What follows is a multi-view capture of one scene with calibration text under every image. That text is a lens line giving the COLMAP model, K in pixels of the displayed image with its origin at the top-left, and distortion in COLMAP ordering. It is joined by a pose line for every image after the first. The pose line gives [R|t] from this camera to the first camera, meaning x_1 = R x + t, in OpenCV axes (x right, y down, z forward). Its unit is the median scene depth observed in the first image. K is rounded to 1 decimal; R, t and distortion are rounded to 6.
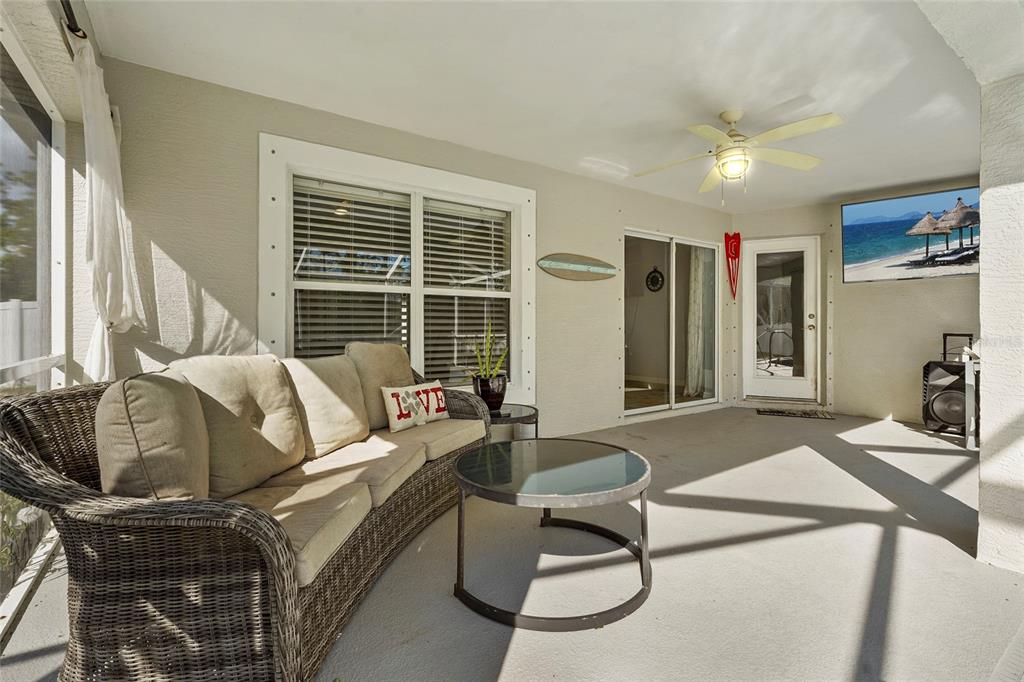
lens RADIAL K [[465.8, 0, 515.6], [0, 465.8, 329.5], [0, 0, 1]] dist [-0.000666, -0.000331]
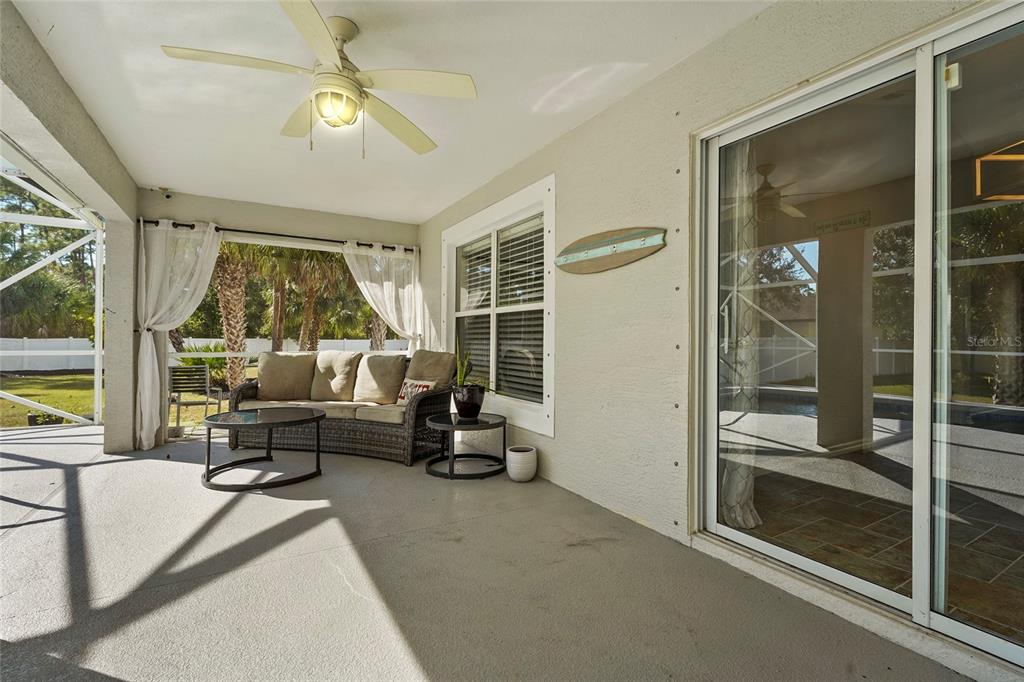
lens RADIAL K [[461.4, 0, 512.0], [0, 461.4, 341.0], [0, 0, 1]] dist [-0.002420, -0.000758]
pose [[-0.080163, 0.004486, -0.996772, 0.949366], [-0.007930, 0.999955, 0.005138, -0.012002], [0.996750, 0.008317, -0.080124, 1.112455]]
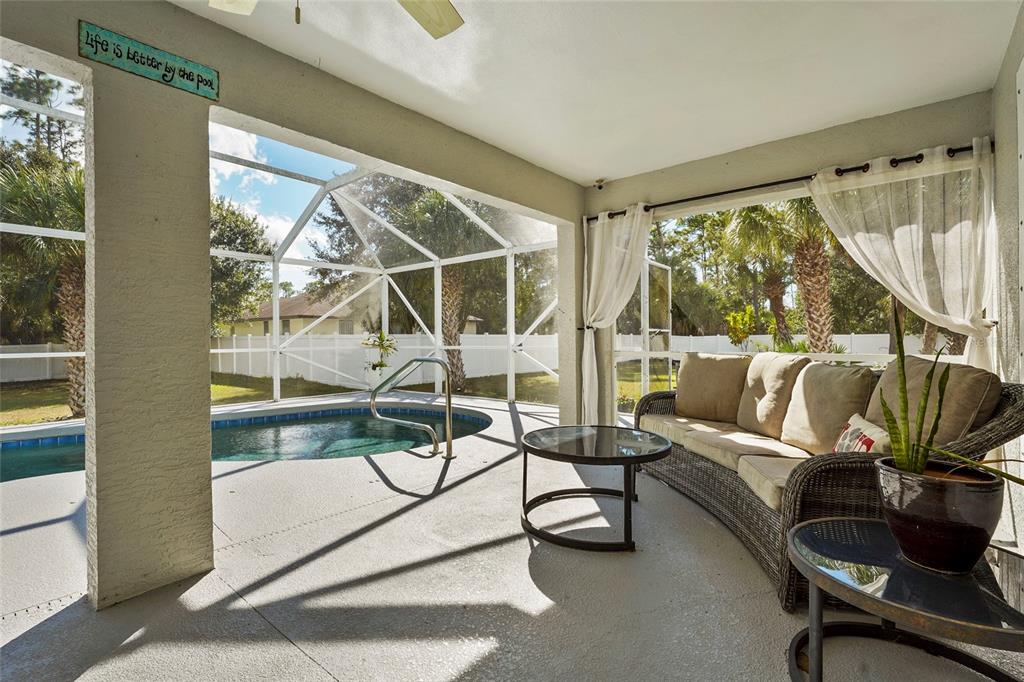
lens RADIAL K [[471.5, 0, 512.0], [0, 471.5, 336.4], [0, 0, 1]] dist [-0.004206, -0.000499]
pose [[-0.966219, 0.009517, -0.257549, 0.345036], [0.009177, 0.999955, 0.002521, -0.009720], [0.257561, 0.000072, -0.966262, 1.194883]]
